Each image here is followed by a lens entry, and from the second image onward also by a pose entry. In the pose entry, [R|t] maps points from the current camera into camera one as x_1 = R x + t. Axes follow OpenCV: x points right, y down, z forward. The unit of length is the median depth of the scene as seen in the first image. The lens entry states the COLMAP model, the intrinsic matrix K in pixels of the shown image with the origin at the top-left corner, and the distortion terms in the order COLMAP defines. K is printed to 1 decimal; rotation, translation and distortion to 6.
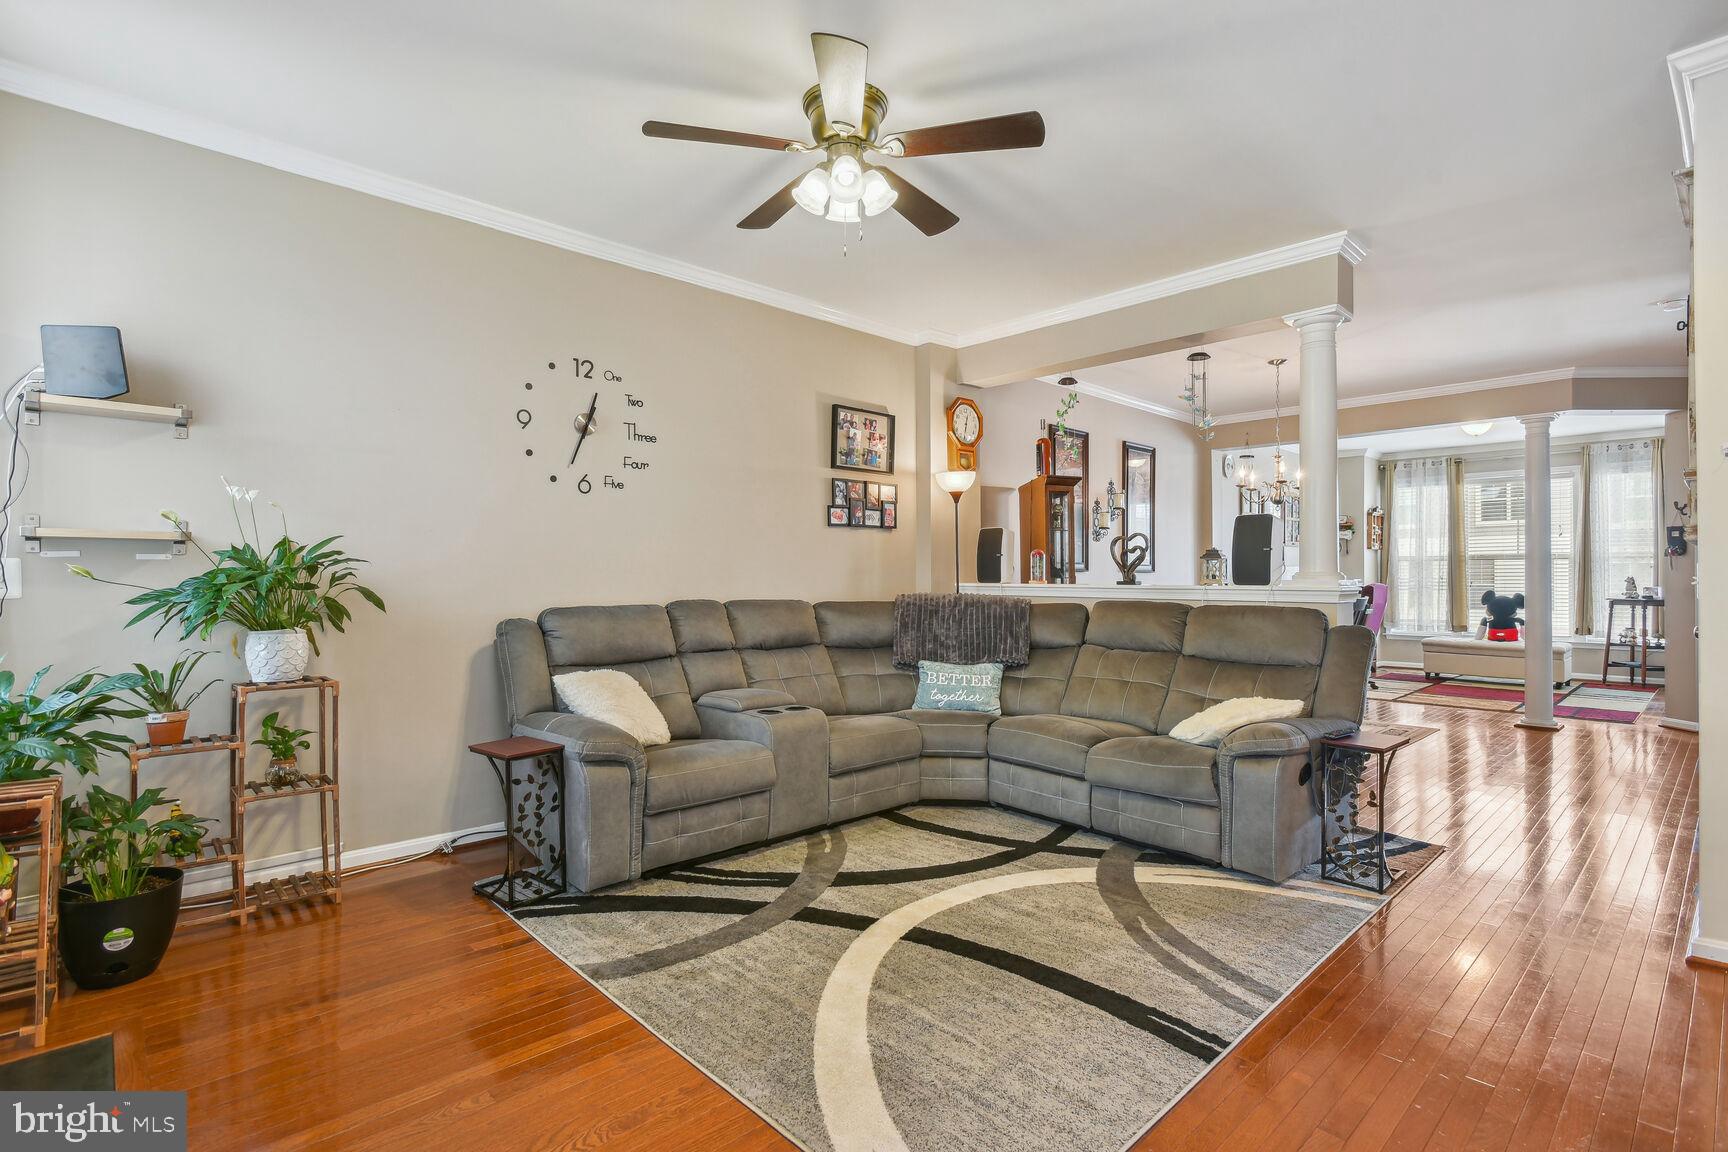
lens RADIAL K [[833.1, 0, 864.6], [0, 833.1, 572.0], [0, 0, 1]] dist [-0.002162, 0.000412]
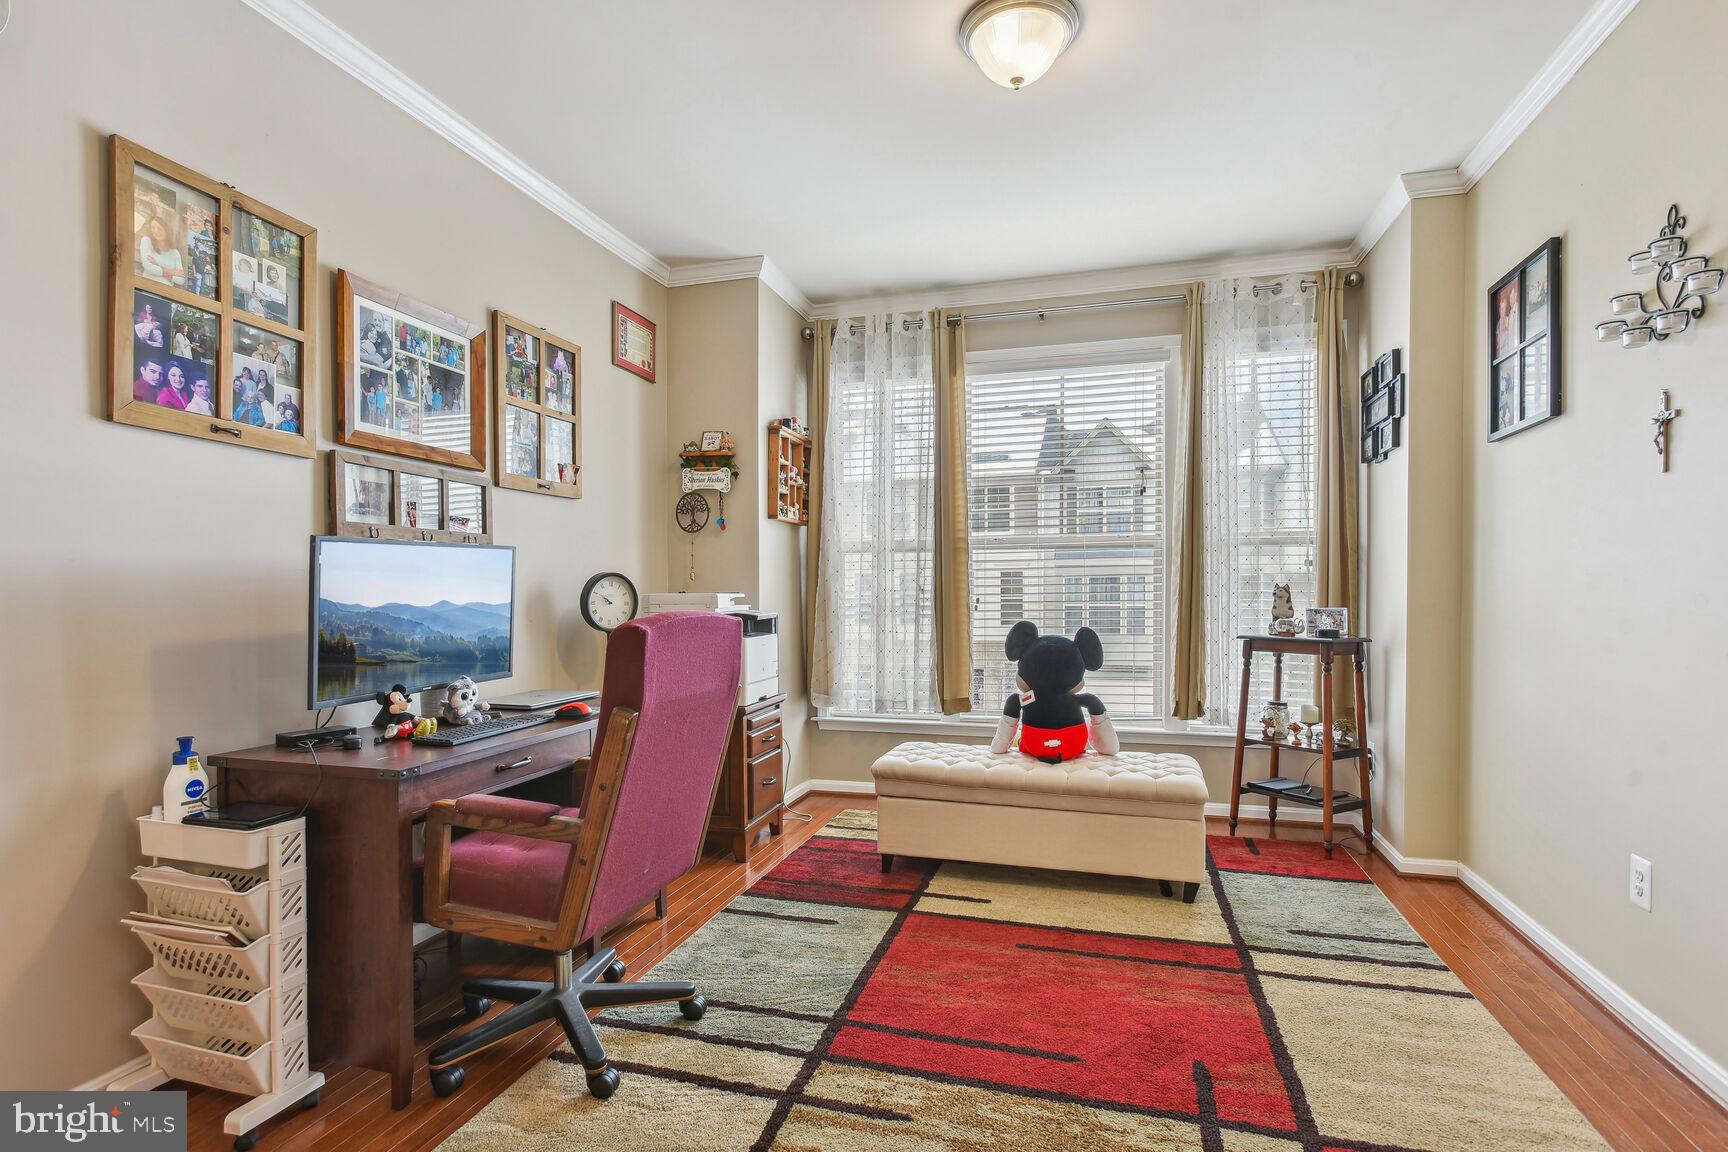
lens RADIAL K [[833.1, 0, 869.6], [0, 833.1, 592.0], [0, 0, 1]] dist [-0.002162, 0.000412]
pose [[0.861058, -0.002711, 0.508499, 0.912775], [0.000595, 0.999990, 0.004322, 0.012978], [-0.508506, -0.003419, 0.861052, 1.300106]]
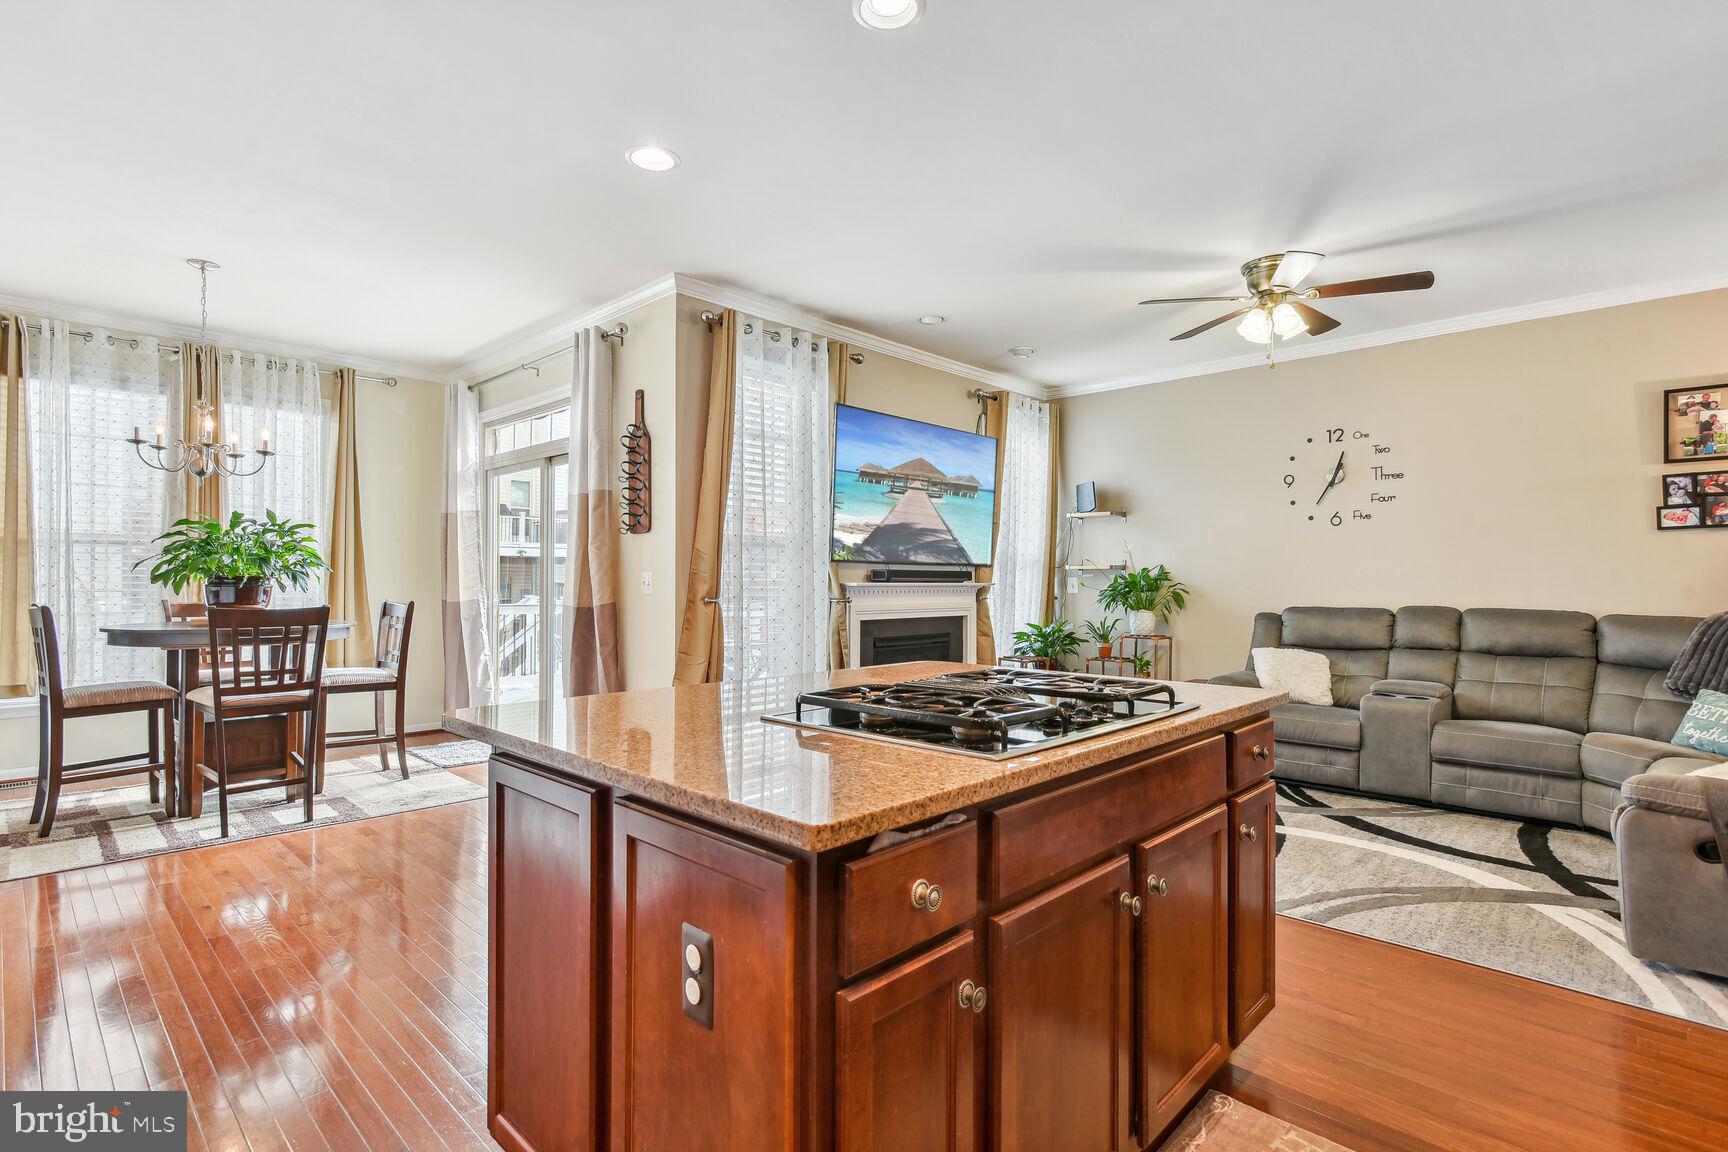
lens RADIAL K [[833.1, 0, 861.5], [0, 833.1, 575.3], [0, 0, 1]] dist [-0.002162, 0.000412]
pose [[0.050766, -0.008742, -0.998672, 0.789592], [0.002249, 0.999960, -0.008639, -0.001669], [0.998708, -0.001807, 0.050783, 0.113946]]
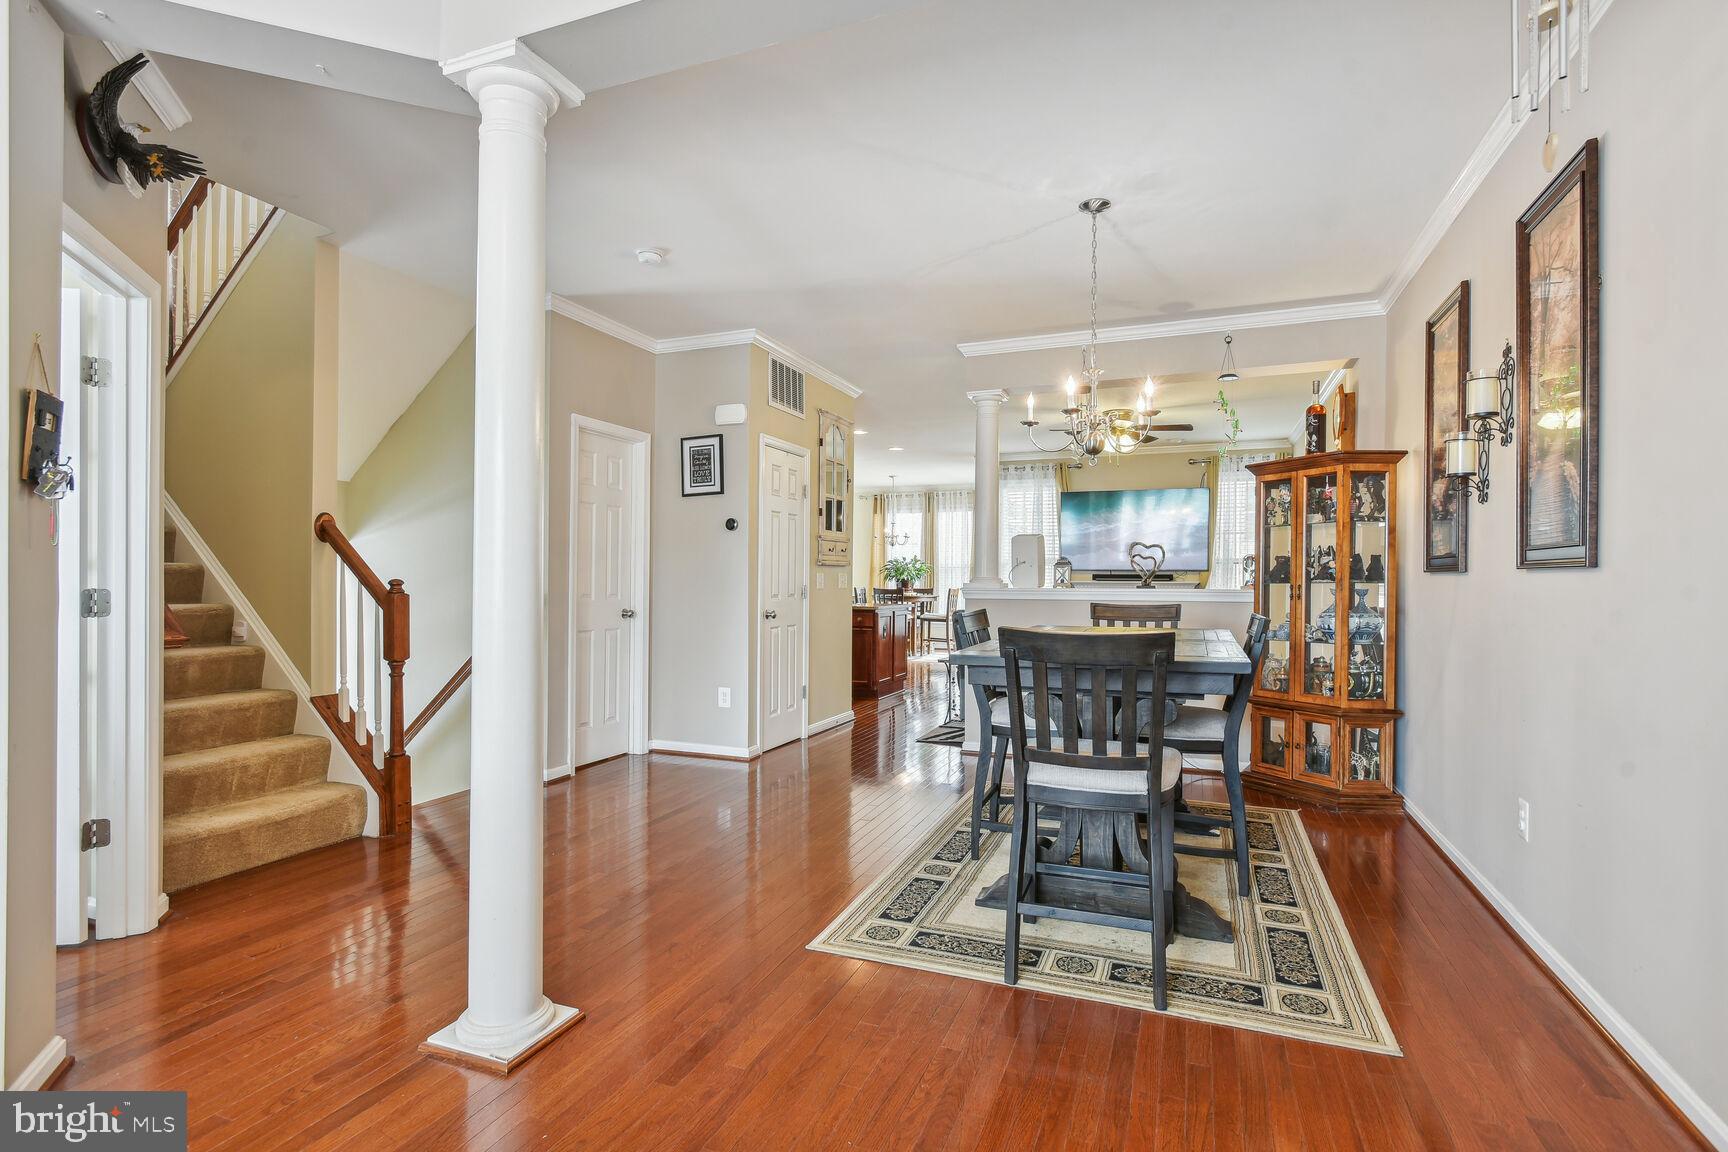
lens RADIAL K [[833.1, 0, 877.2], [0, 833.1, 576.8], [0, 0, 1]] dist [-0.002162, 0.000412]
pose [[-0.899272, -0.008402, -0.437309, 1.075632], [-0.003943, 0.999931, -0.011102, 0.012990], [0.437372, -0.008259, -0.899243, 1.770421]]
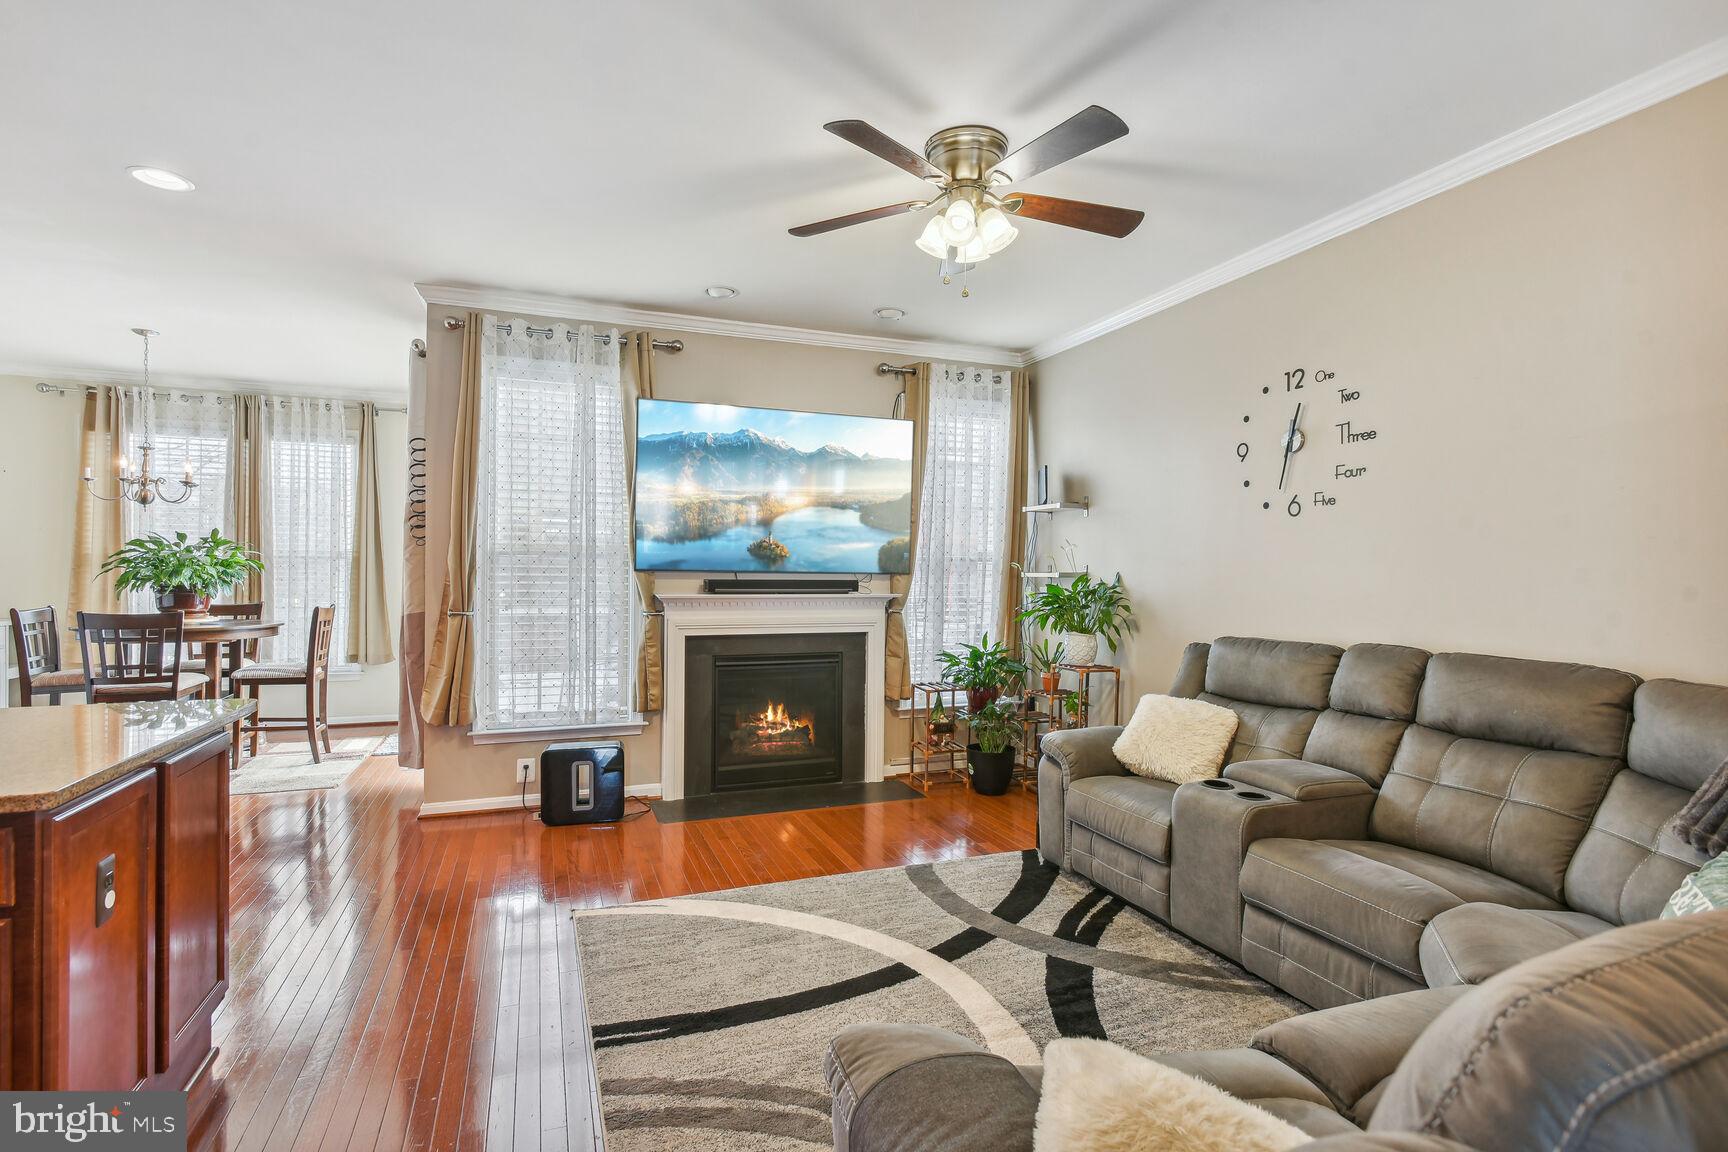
lens RADIAL K [[833.1, 0, 862.9], [0, 833.1, 574.5], [0, 0, 1]] dist [-0.002162, 0.000412]
pose [[-0.374031, -0.003467, -0.927410, 0.542582], [-0.001857, 0.999994, -0.002989, -0.021143], [0.927414, 0.000604, -0.374035, 0.712617]]
